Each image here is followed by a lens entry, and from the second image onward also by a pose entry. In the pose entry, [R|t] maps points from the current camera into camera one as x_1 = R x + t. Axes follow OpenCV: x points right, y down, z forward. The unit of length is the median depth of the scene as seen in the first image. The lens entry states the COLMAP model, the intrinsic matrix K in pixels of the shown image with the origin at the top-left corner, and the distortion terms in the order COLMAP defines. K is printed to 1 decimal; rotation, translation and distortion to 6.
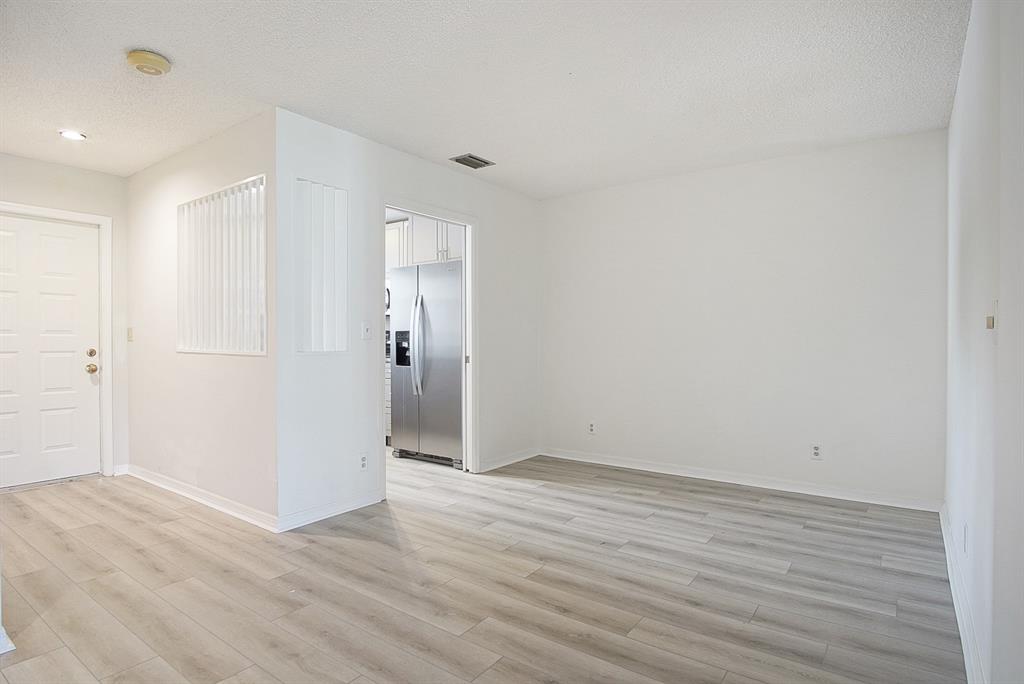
lens RADIAL K [[543.4, 0, 512.4], [0, 543.4, 341.7], [0, 0, 1]] dist [-0.024069, -0.000063]
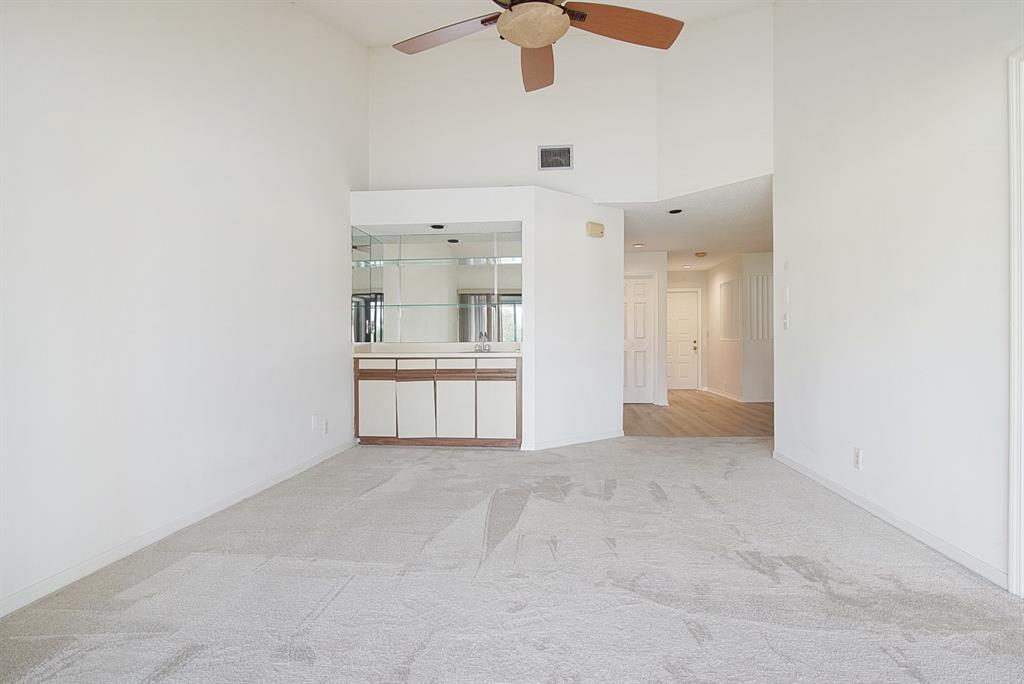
lens RADIAL K [[543.4, 0, 512.6], [0, 543.4, 341.4], [0, 0, 1]] dist [-0.024069, -0.000063]
pose [[0.508273, 0.004527, -0.861184, 1.015144], [-0.007132, 0.999974, 0.001047, 0.022531], [0.861167, 0.005610, 0.508292, -1.082119]]
